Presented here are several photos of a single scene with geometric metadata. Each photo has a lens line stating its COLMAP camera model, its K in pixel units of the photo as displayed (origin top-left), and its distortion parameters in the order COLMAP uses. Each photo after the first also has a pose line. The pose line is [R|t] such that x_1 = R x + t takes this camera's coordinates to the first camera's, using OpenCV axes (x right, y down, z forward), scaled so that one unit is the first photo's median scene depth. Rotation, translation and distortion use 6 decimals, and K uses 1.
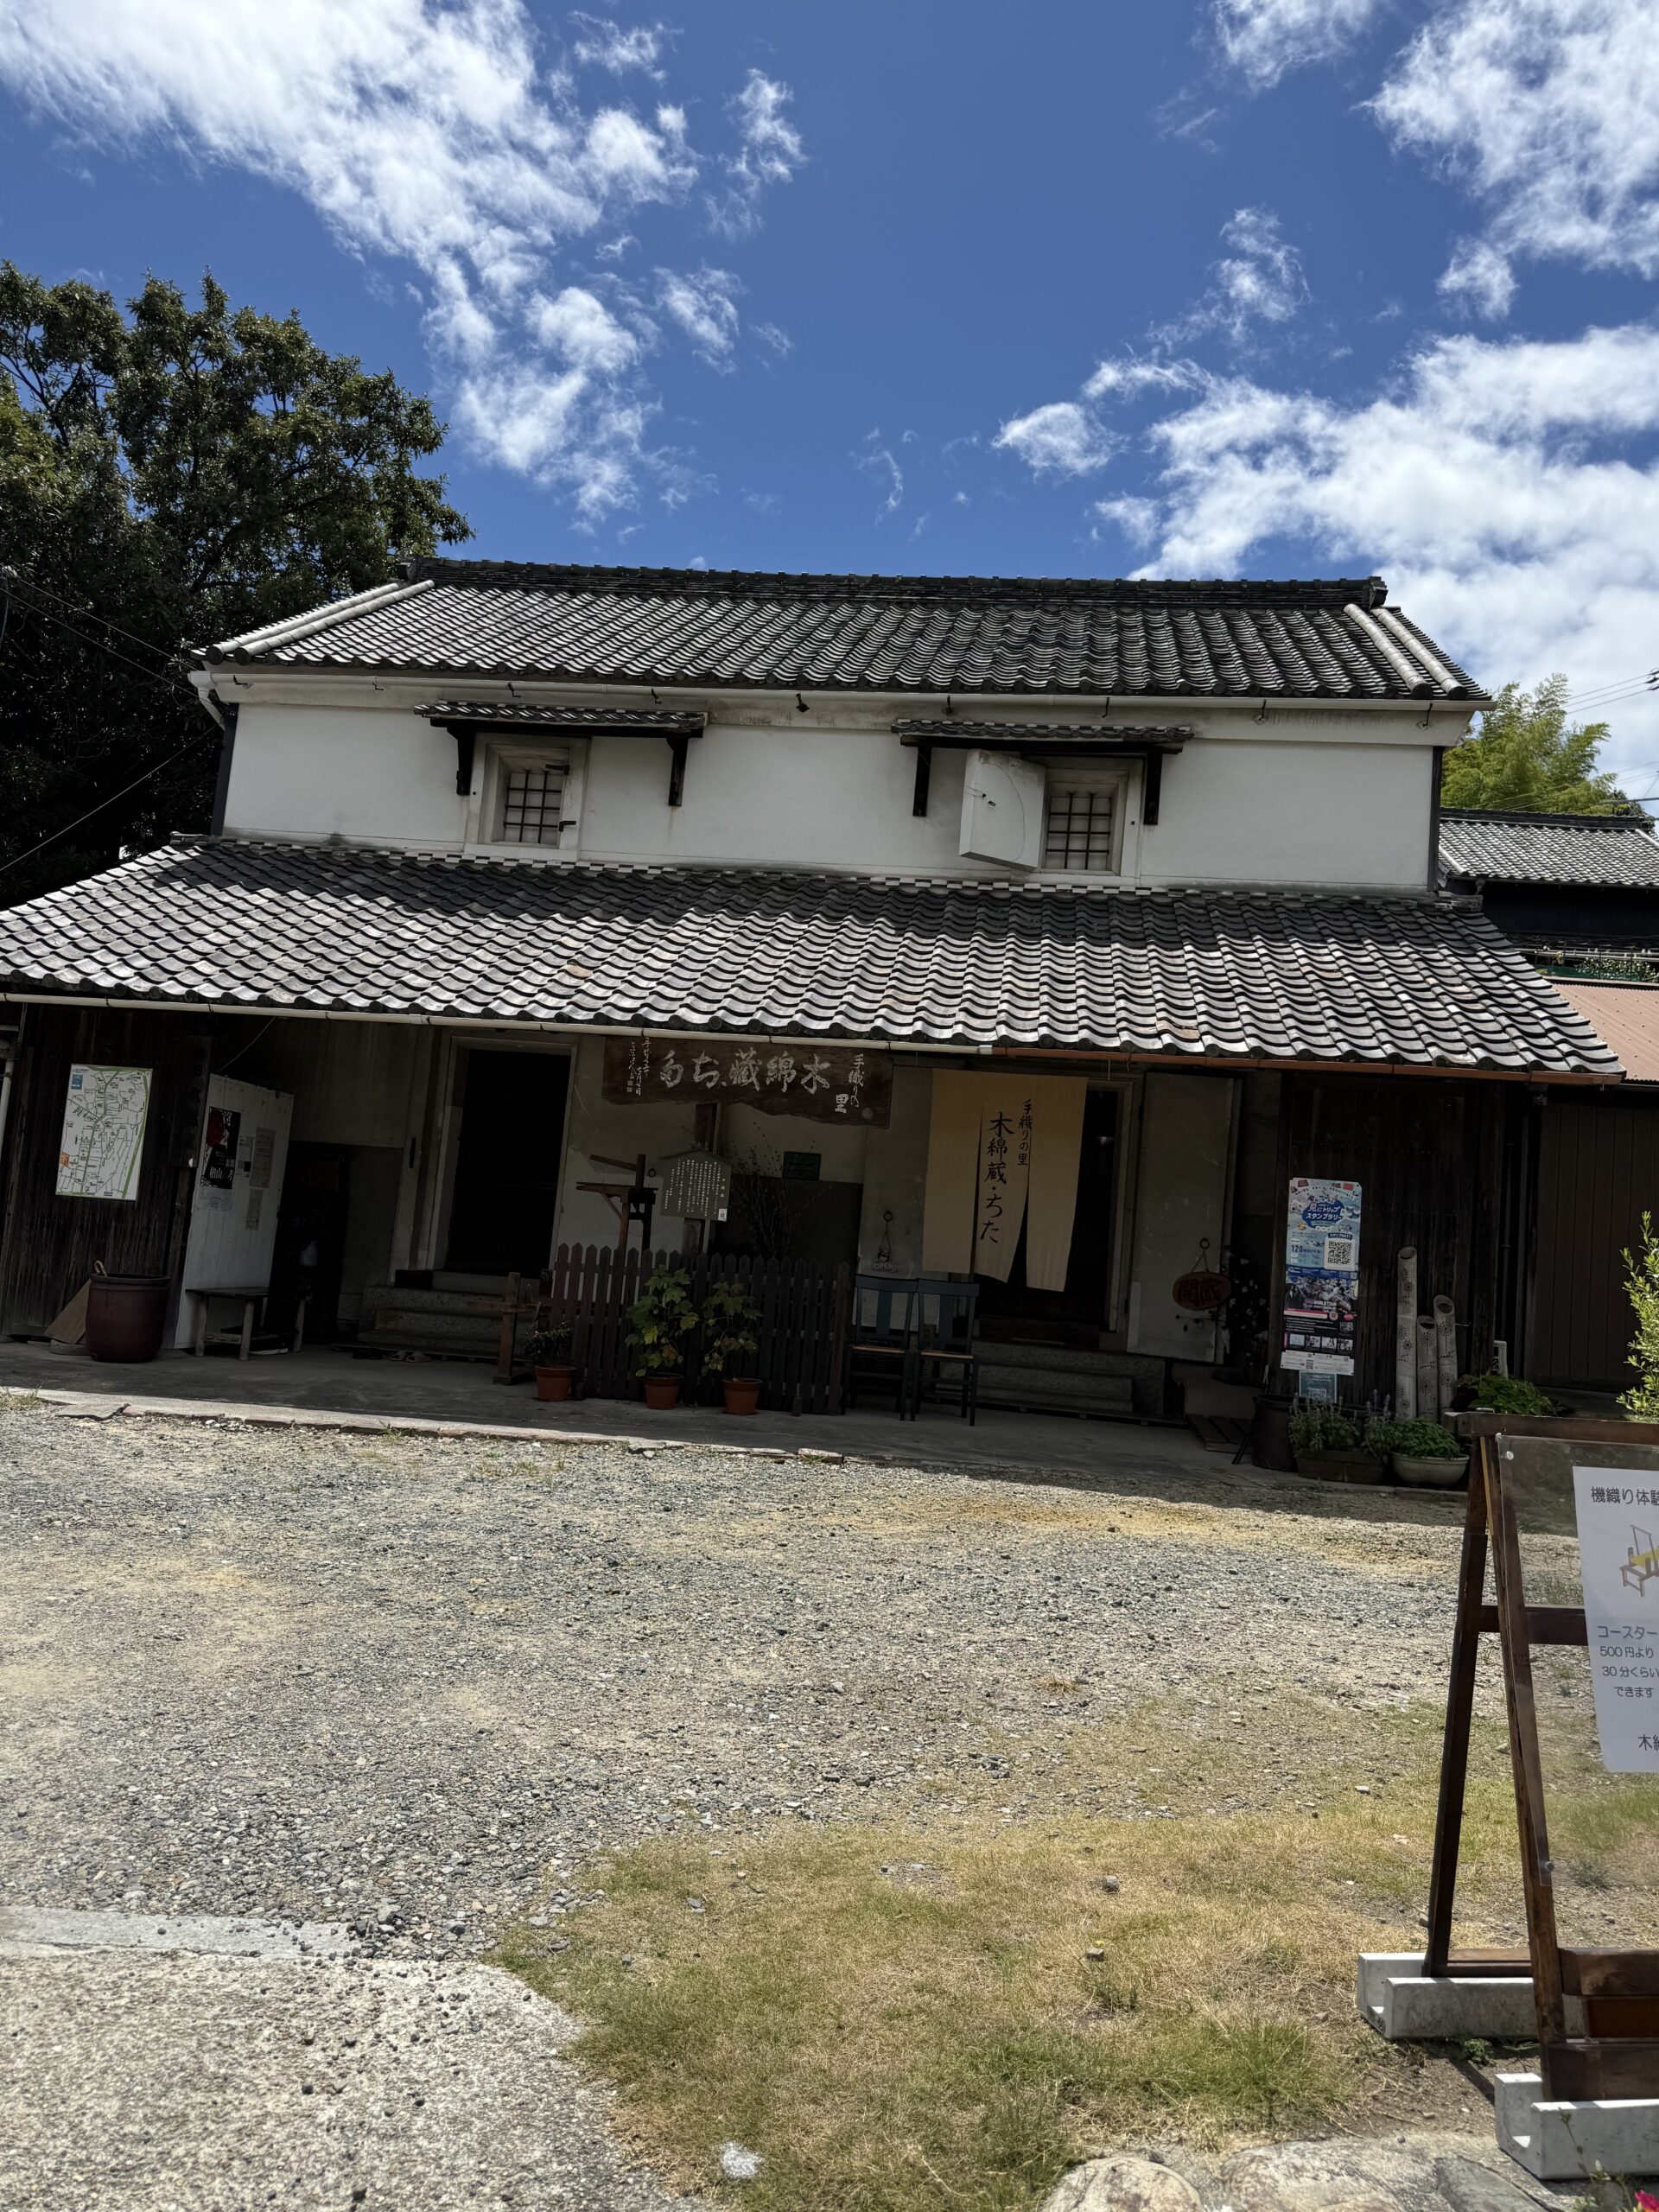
lens RADIAL K [[1696.0, 0, 833.2], [0, 1696.0, 1096.0], [0, 0, 1]] dist [-0.040138, -0.000648]
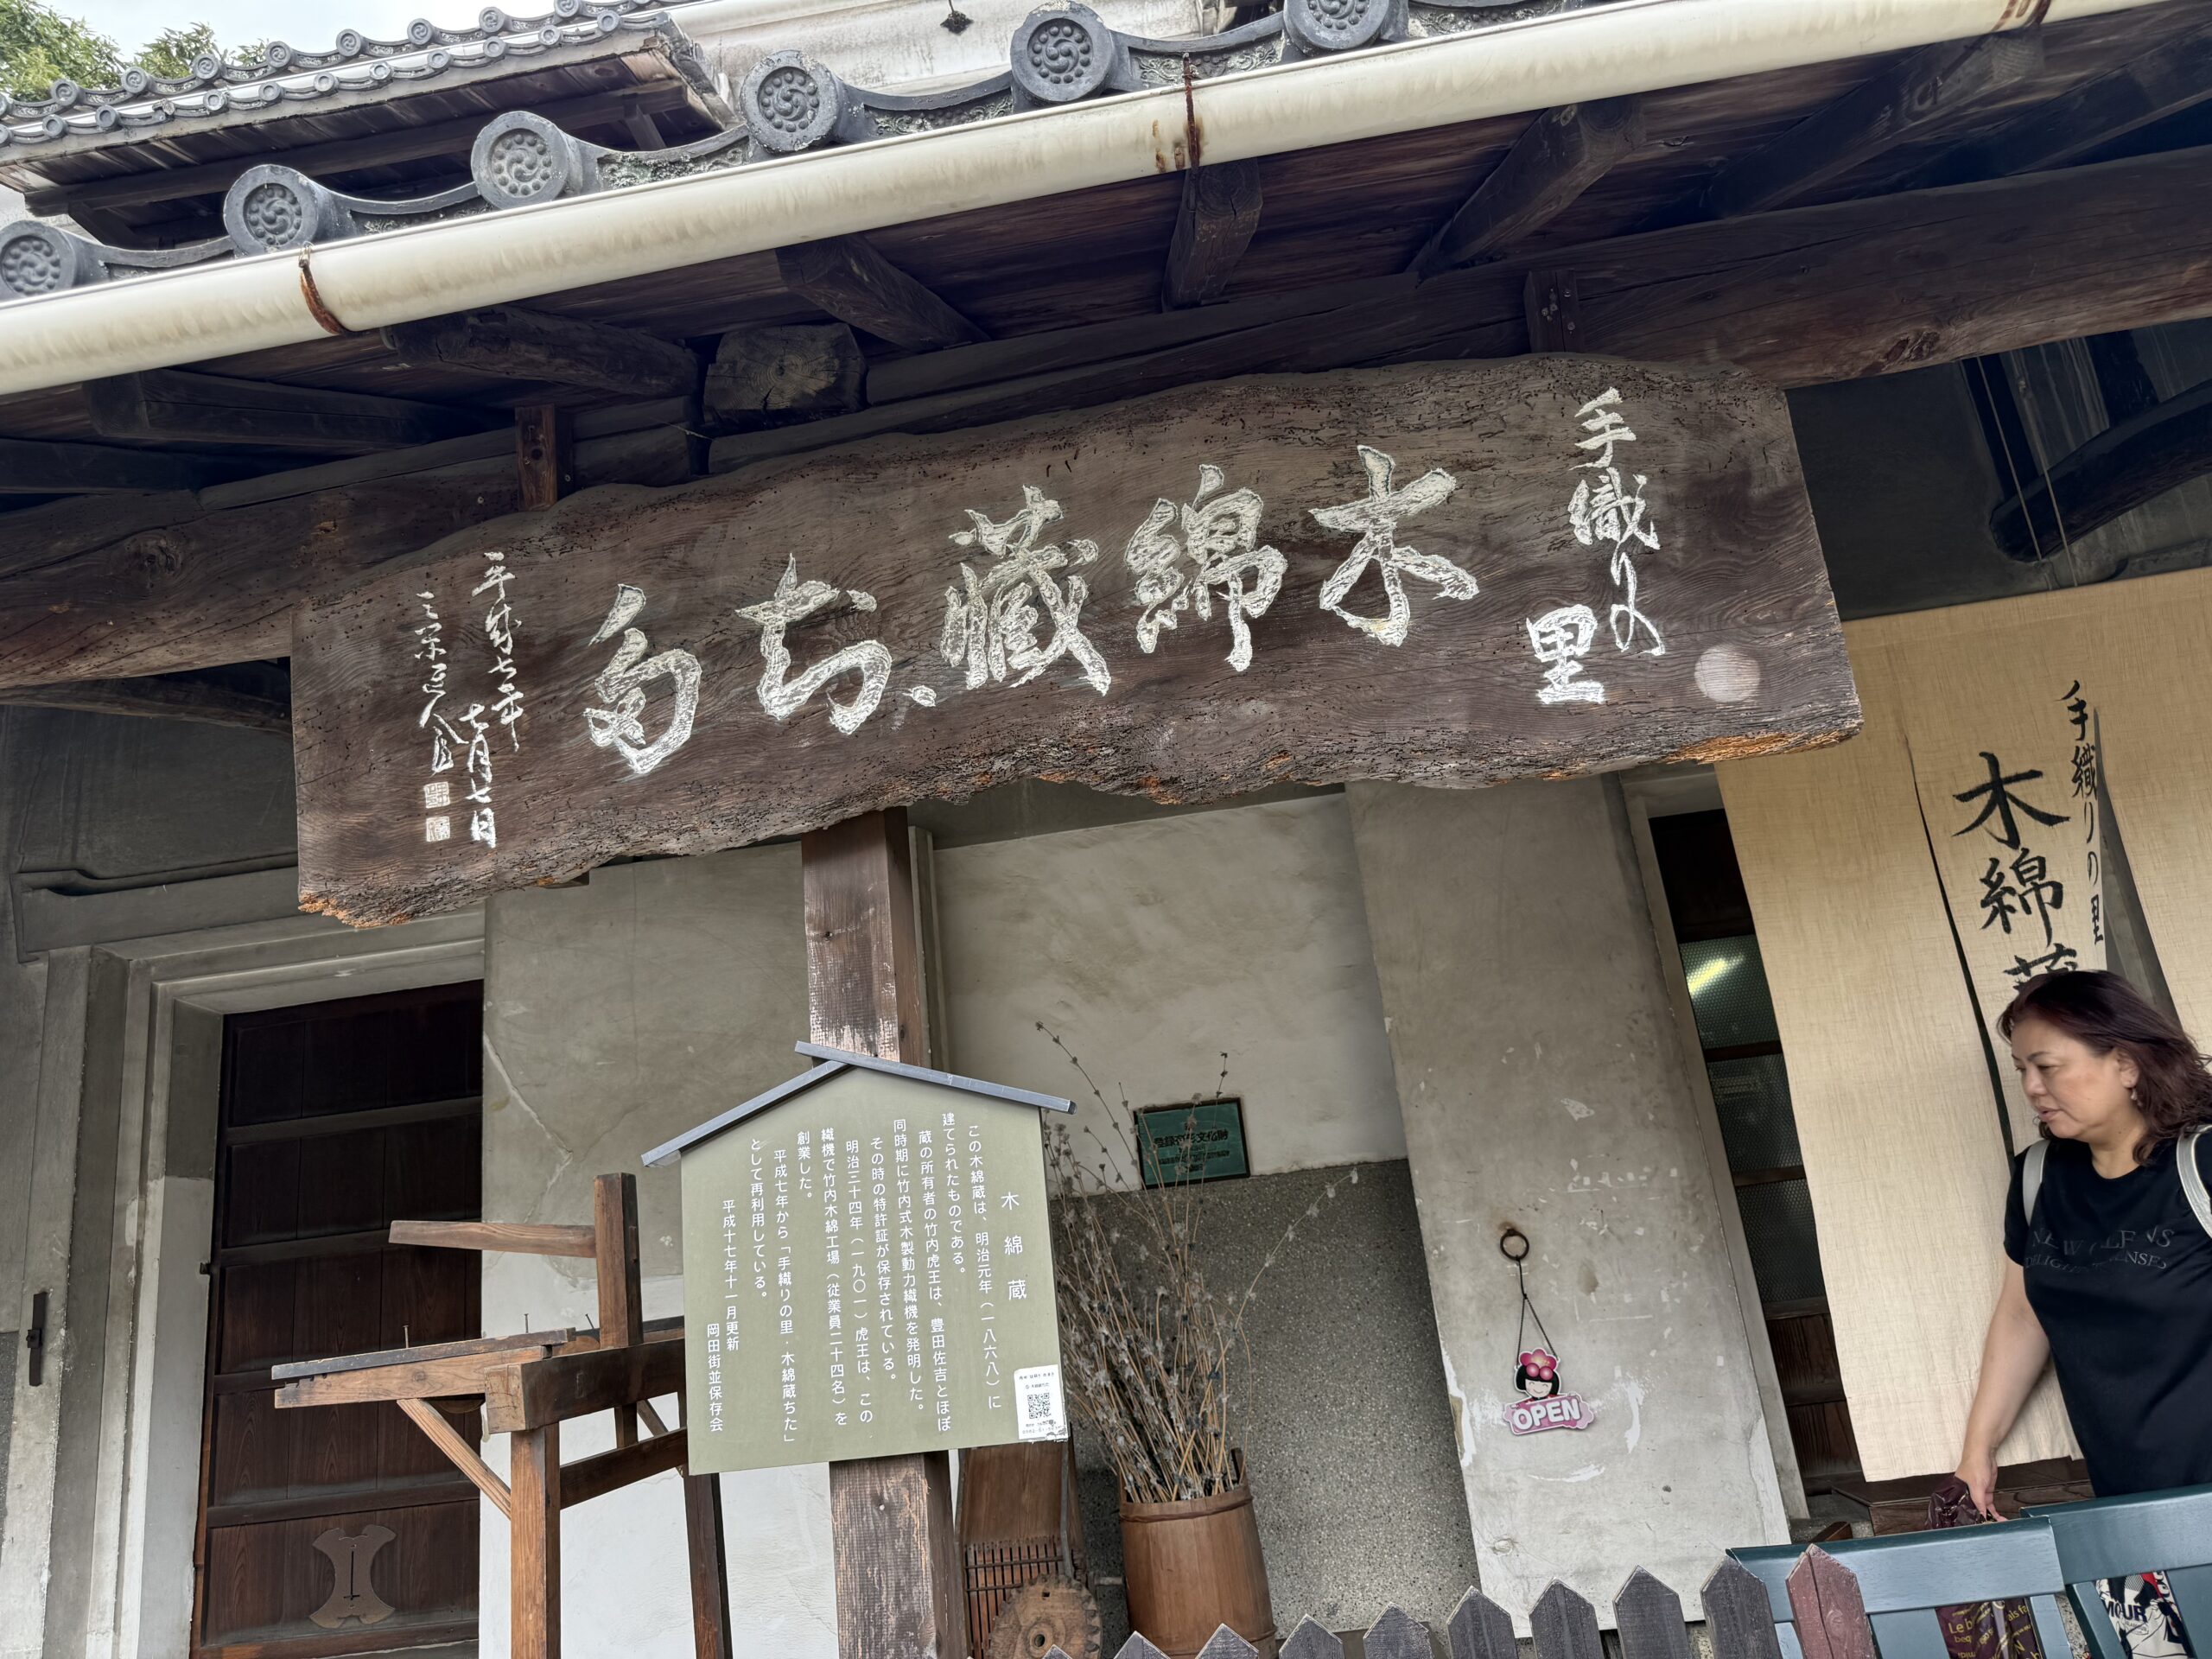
lens RADIAL K [[1566.0, 0, 1103.3], [0, 1566.0, 835.9], [0, 0, 1]] dist [0.033334, -0.002379]
pose [[0.981189, -0.175111, 0.081268, -0.061173], [0.187590, 0.964252, -0.187160, 0.045040], [-0.045588, 0.198884, 0.978962, 0.826166]]
